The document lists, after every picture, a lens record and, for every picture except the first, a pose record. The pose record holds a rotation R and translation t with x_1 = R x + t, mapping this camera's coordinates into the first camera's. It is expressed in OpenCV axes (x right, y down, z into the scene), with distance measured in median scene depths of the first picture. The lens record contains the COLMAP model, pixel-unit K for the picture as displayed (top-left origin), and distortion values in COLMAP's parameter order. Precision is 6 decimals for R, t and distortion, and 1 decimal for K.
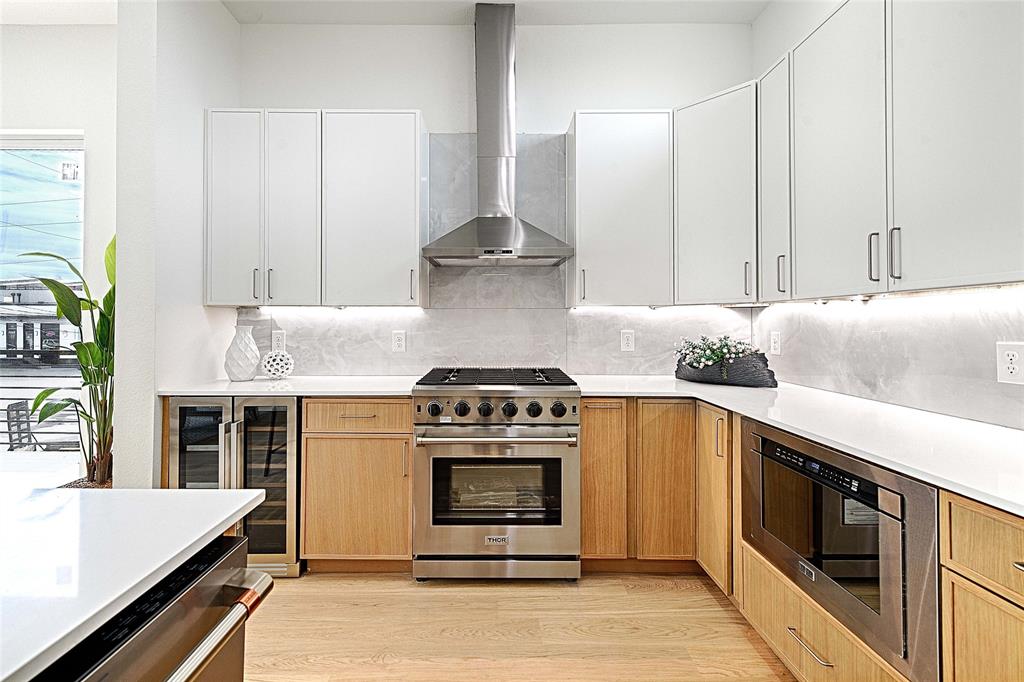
lens RADIAL K [[433.1, 0, 510.3], [0, 433.1, 322.4], [0, 0, 1]] dist [0.000154, 0.000007]
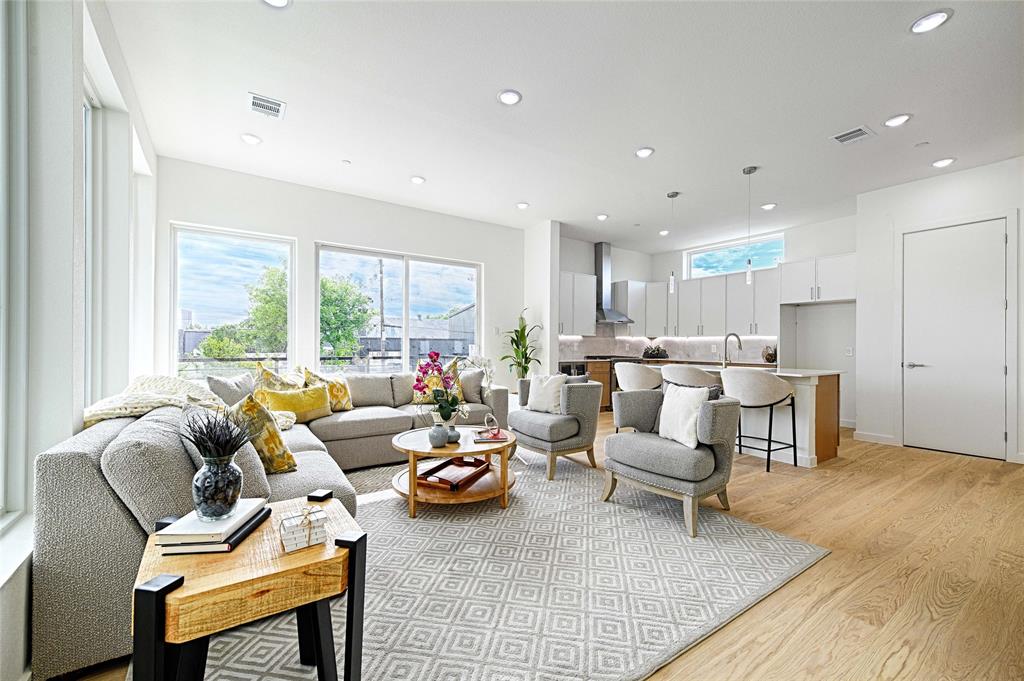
lens RADIAL K [[409.1, 0, 507.0], [0, 409.1, 345.6], [0, 0, 1]] dist [-0.000429, -0.000225]
pose [[0.834683, 0.005571, 0.550703, -2.208754], [-0.012738, 0.999877, 0.009193, 0.013552], [-0.550584, -0.014688, 0.834651, -1.095947]]
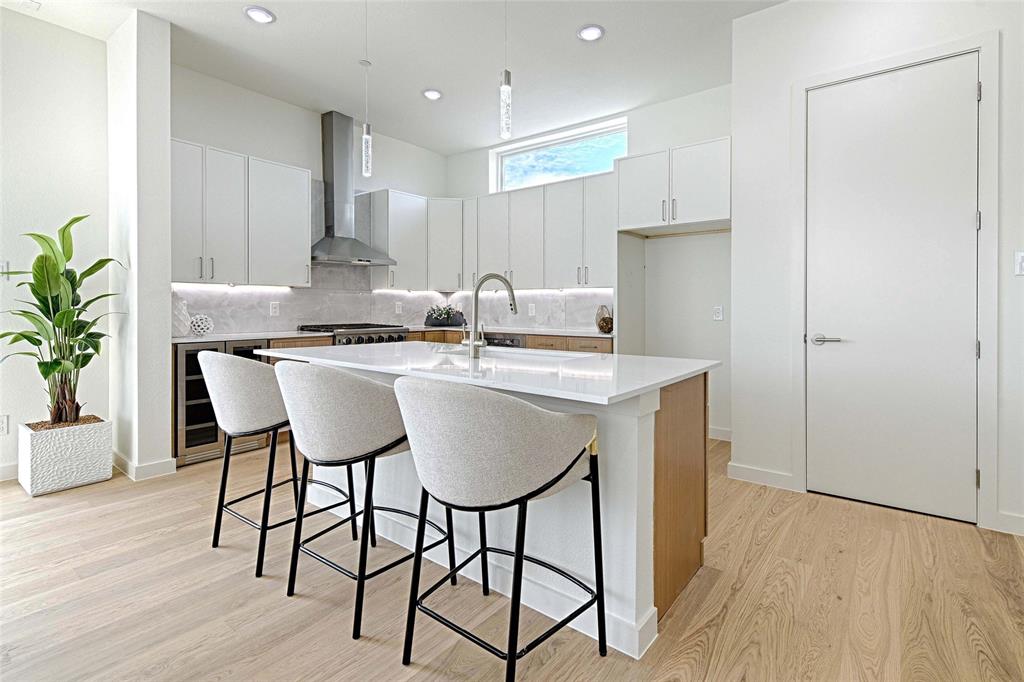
lens RADIAL K [[484.7, 0, 514.5], [0, 484.7, 306.7], [0, 0, 1]] dist [0.002622, 0.000486]
pose [[0.625137, 0.000999, 0.780514, -1.074974], [-0.009901, 0.999929, 0.006650, 0.016844], [-0.780452, -0.011885, 0.625103, -0.731878]]
